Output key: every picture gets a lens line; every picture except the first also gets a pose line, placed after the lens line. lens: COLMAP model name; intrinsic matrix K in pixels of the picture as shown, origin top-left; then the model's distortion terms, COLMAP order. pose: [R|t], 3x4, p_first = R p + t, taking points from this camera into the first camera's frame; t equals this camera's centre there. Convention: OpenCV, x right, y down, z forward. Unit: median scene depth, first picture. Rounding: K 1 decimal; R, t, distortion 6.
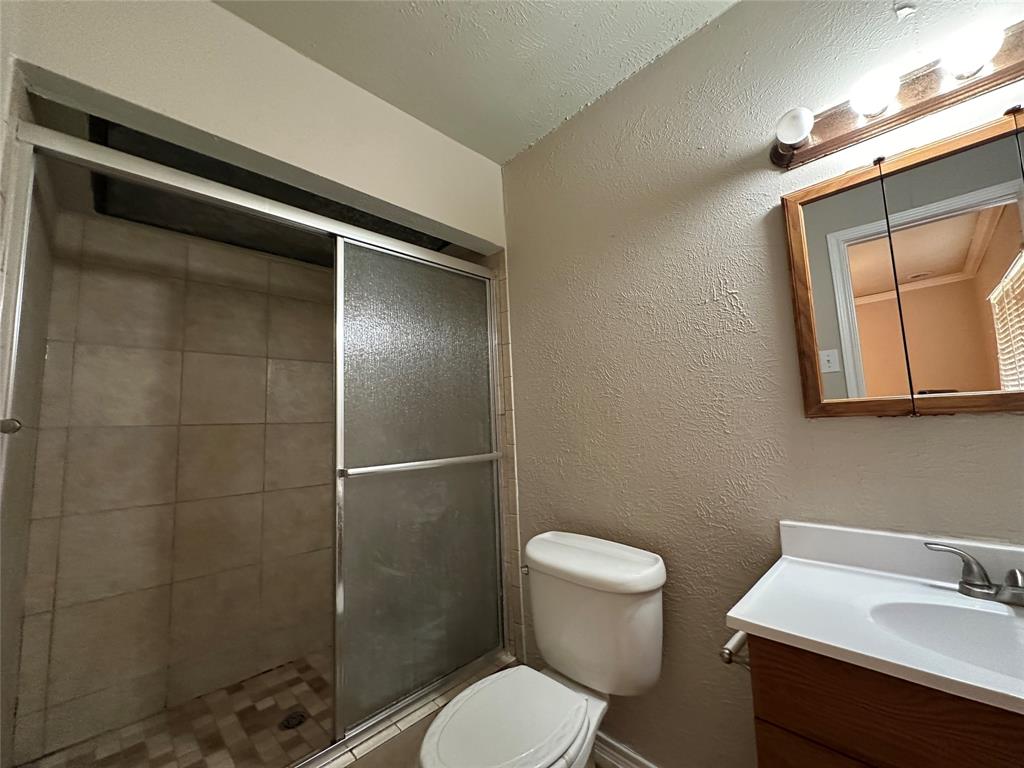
lens RADIAL K [[408.8, 0, 510.7], [0, 408.8, 381.7], [0, 0, 1]] dist [-0.000298, 0.000643]
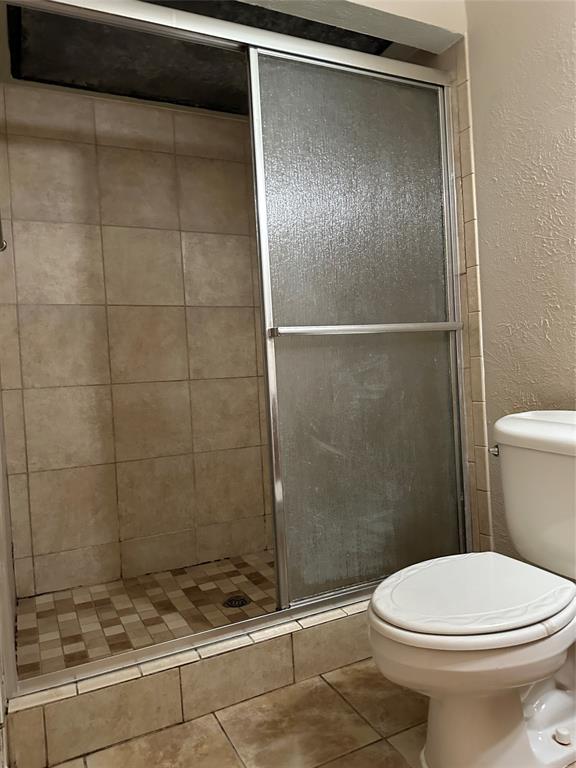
lens RADIAL K [[539.0, 0, 283.8], [0, 539.0, 380.7], [0, 0, 1]] dist [0.088273, -0.127586]
pose [[0.945041, -0.002810, -0.326939, -0.003890], [0.050222, 0.989343, 0.136668, 0.139336], [0.323071, -0.145576, 0.935111, -0.086499]]
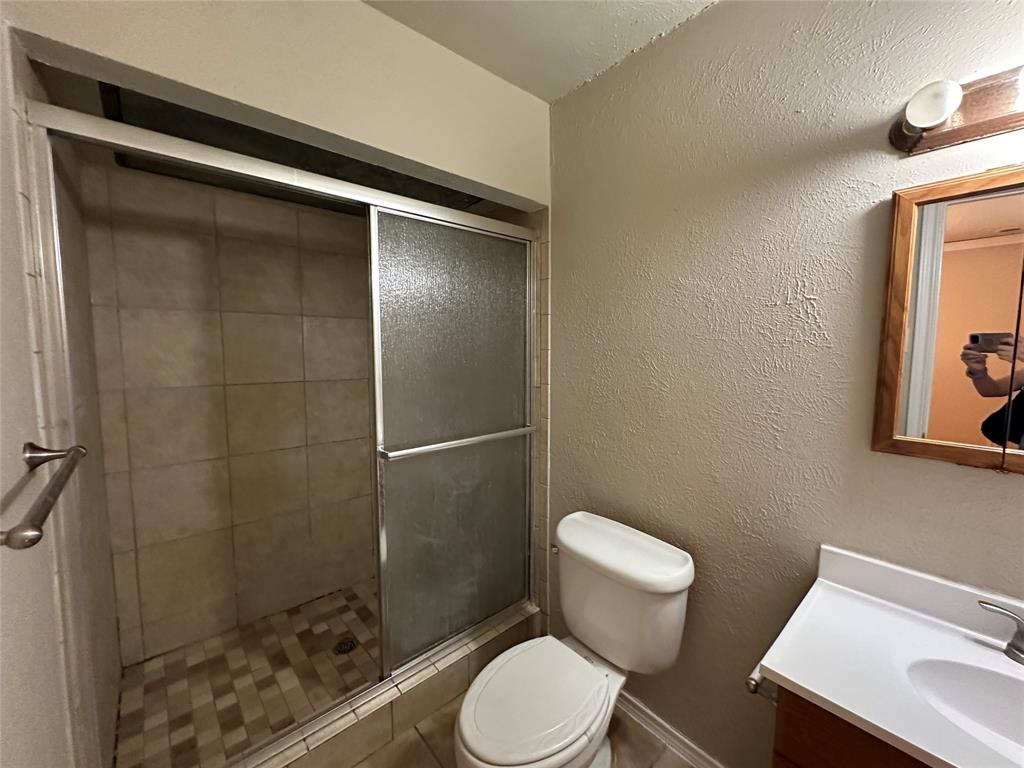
lens RADIAL K [[408.8, 0, 510.7], [0, 408.8, 381.7], [0, 0, 1]] dist [-0.000298, 0.000643]
pose [[0.997249, 0.047582, -0.056844, -0.034157], [-0.035772, 0.980510, 0.193184, -0.138492], [0.064928, -0.190619, 0.979515, 0.040088]]
